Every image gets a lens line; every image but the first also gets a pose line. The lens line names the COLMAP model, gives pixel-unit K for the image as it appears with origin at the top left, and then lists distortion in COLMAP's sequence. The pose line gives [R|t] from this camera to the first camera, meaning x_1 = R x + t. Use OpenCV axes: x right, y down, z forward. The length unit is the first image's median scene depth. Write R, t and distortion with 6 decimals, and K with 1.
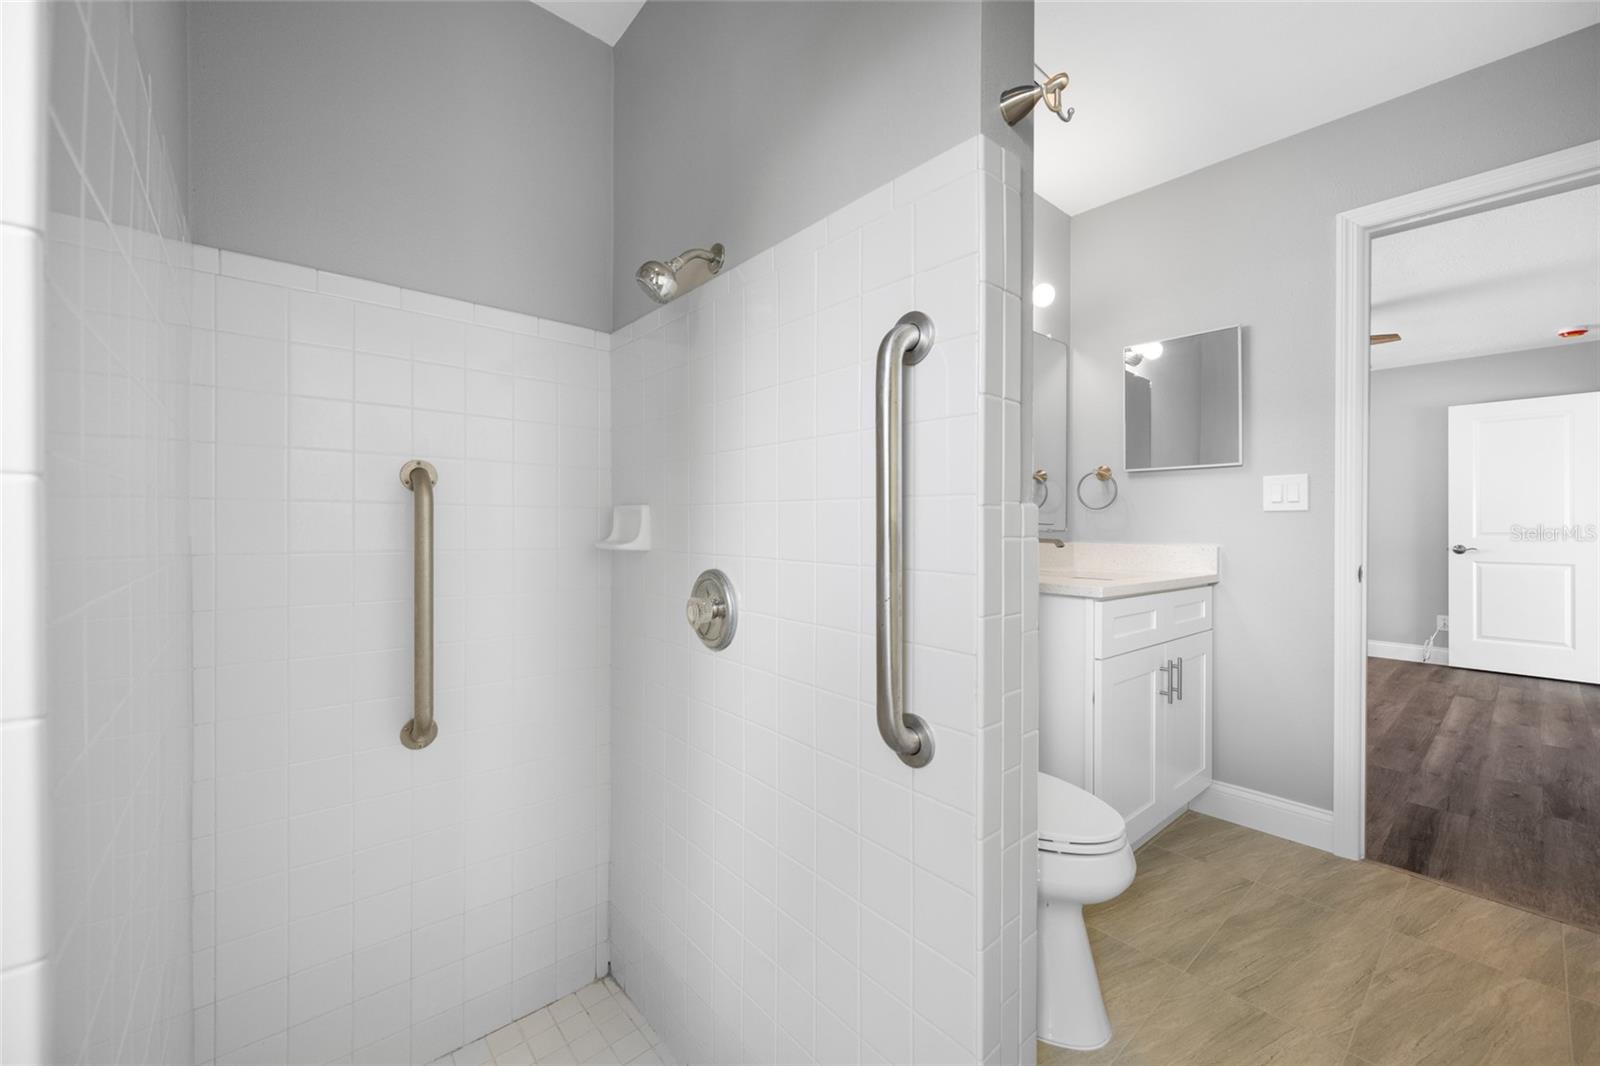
lens RADIAL K [[635.3, 0, 801.1], [0, 635.3, 533.9], [0, 0, 1]] dist [-0.000164, 0.000158]
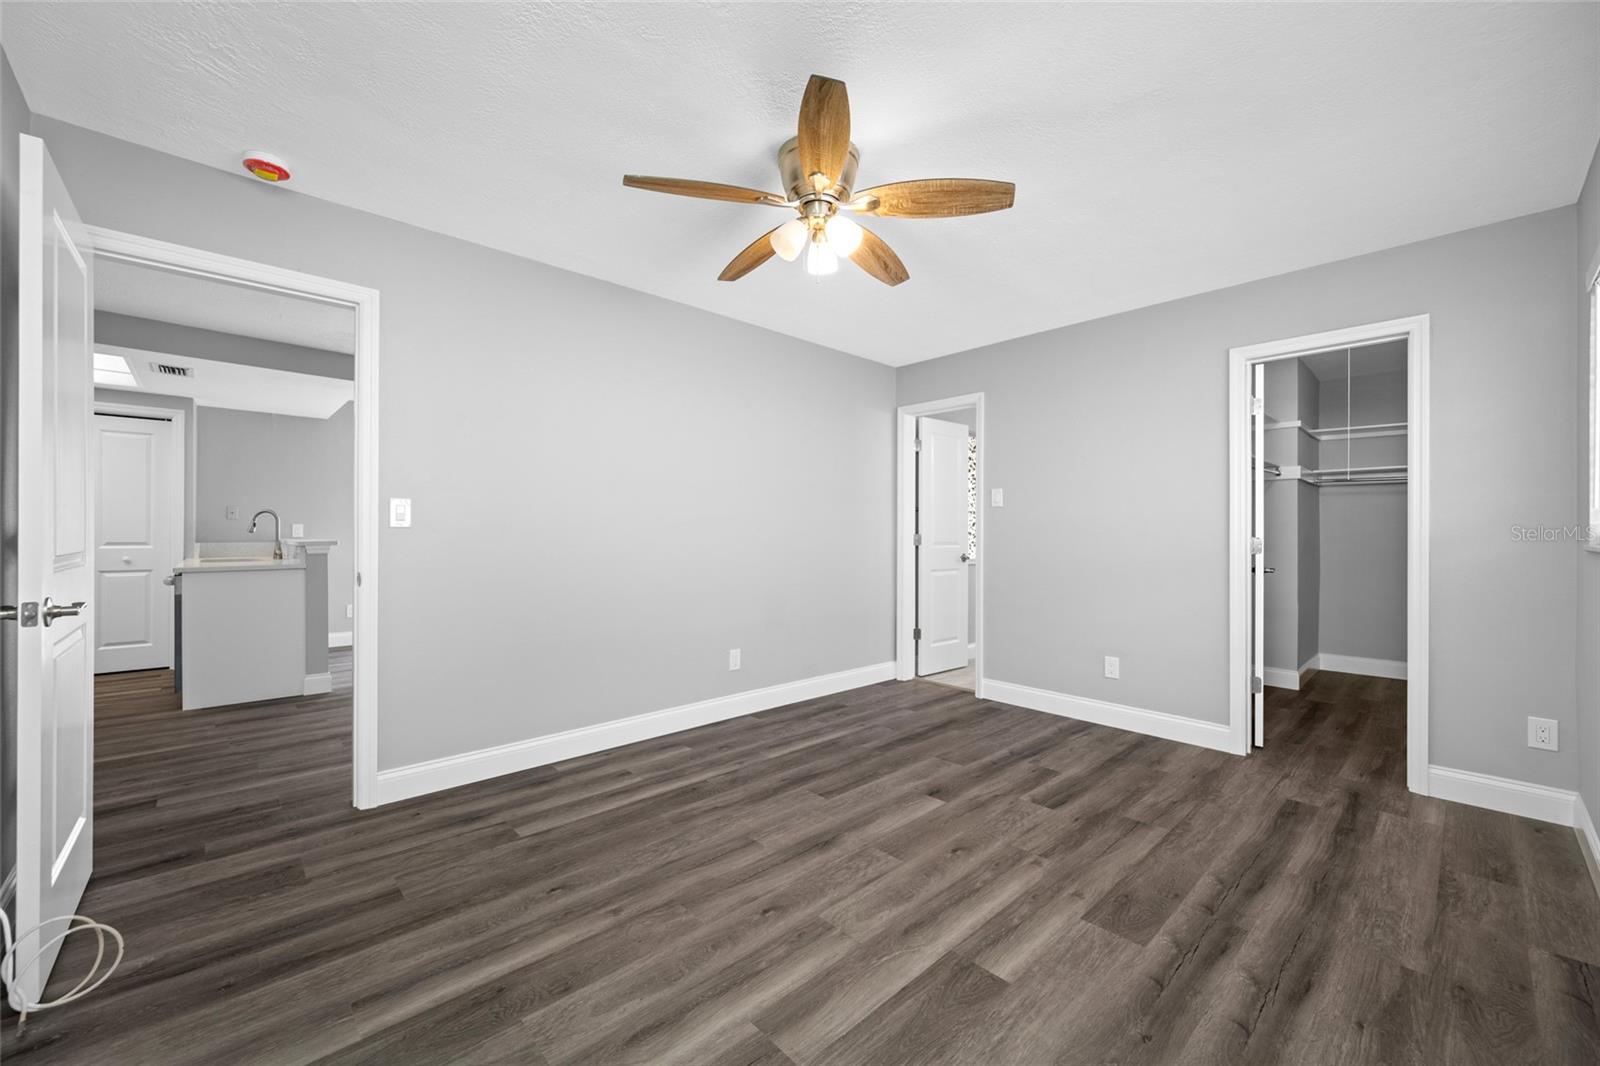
lens RADIAL K [[635.3, 0, 801.1], [0, 635.3, 533.9], [0, 0, 1]] dist [-0.000164, 0.000158]
pose [[-0.999019, -0.003219, -0.044176, 0.884917], [-0.003497, 0.999975, 0.006226, -0.024483], [0.044155, 0.006374, -0.999004, 1.738858]]
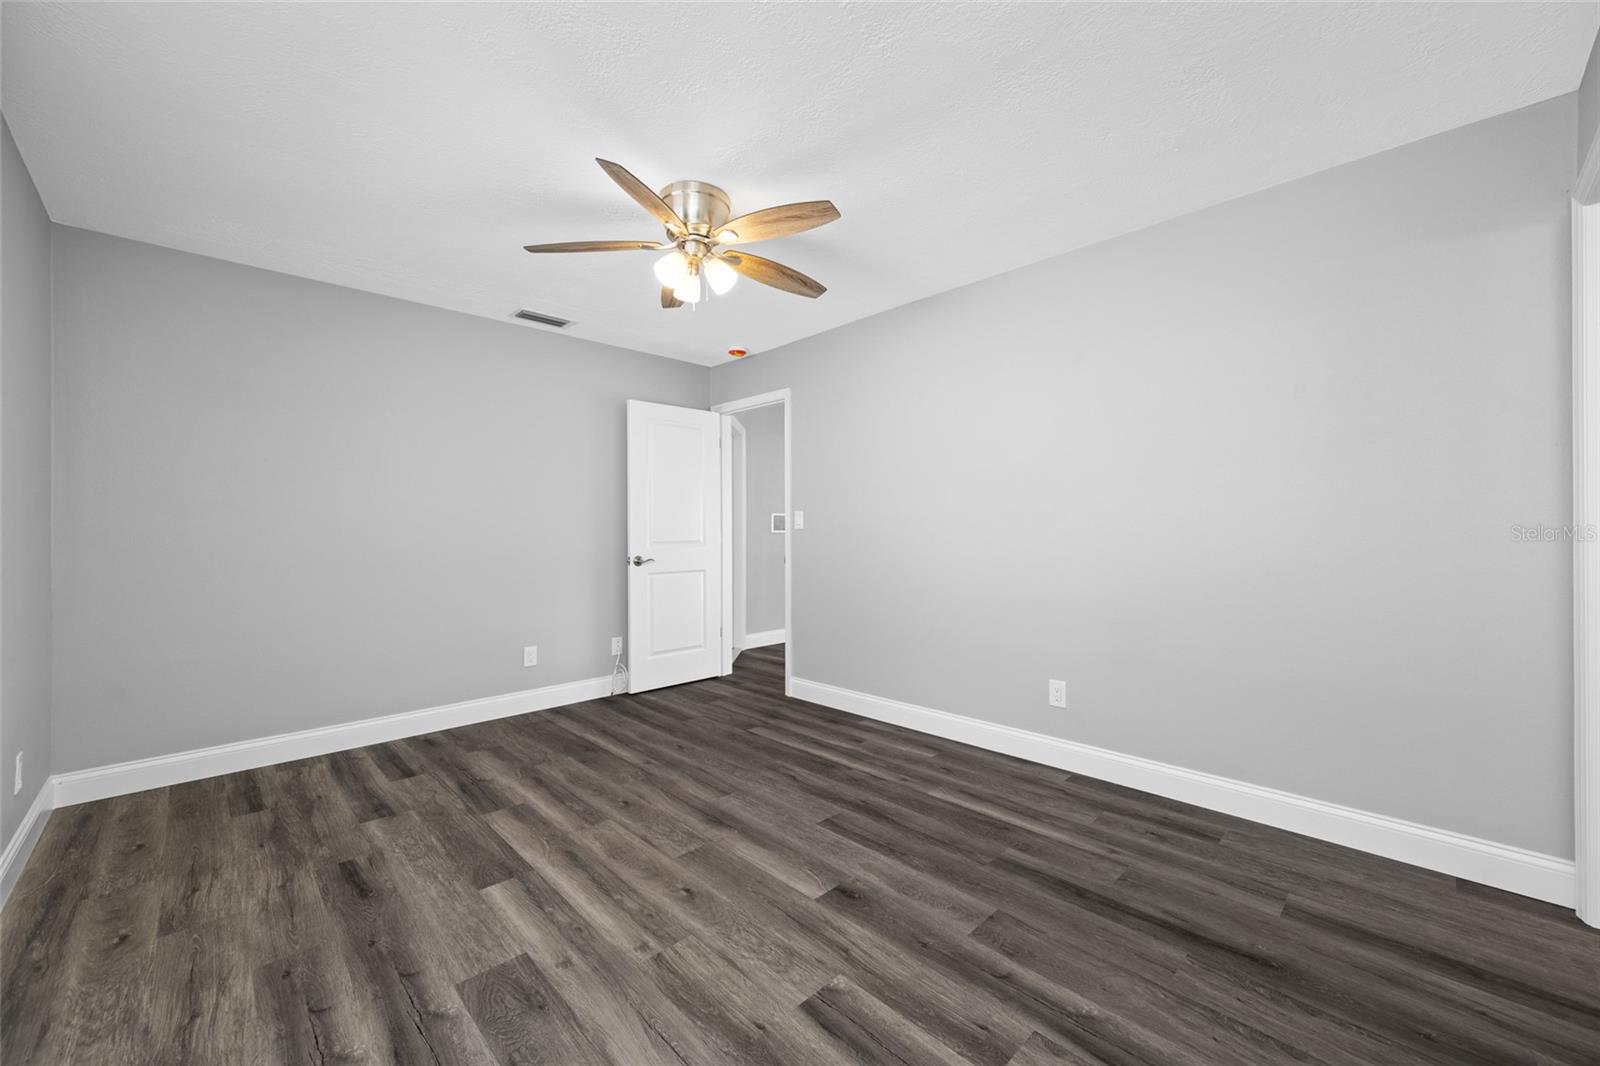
lens RADIAL K [[635.3, 0, 801.1], [0, 635.3, 533.9], [0, 0, 1]] dist [-0.000164, 0.000158]
pose [[-0.051760, -0.002506, 0.998656, 0.168230], [0.010000, 0.999945, 0.003028, -0.018955], [-0.998609, 0.010143, -0.051732, 1.065488]]
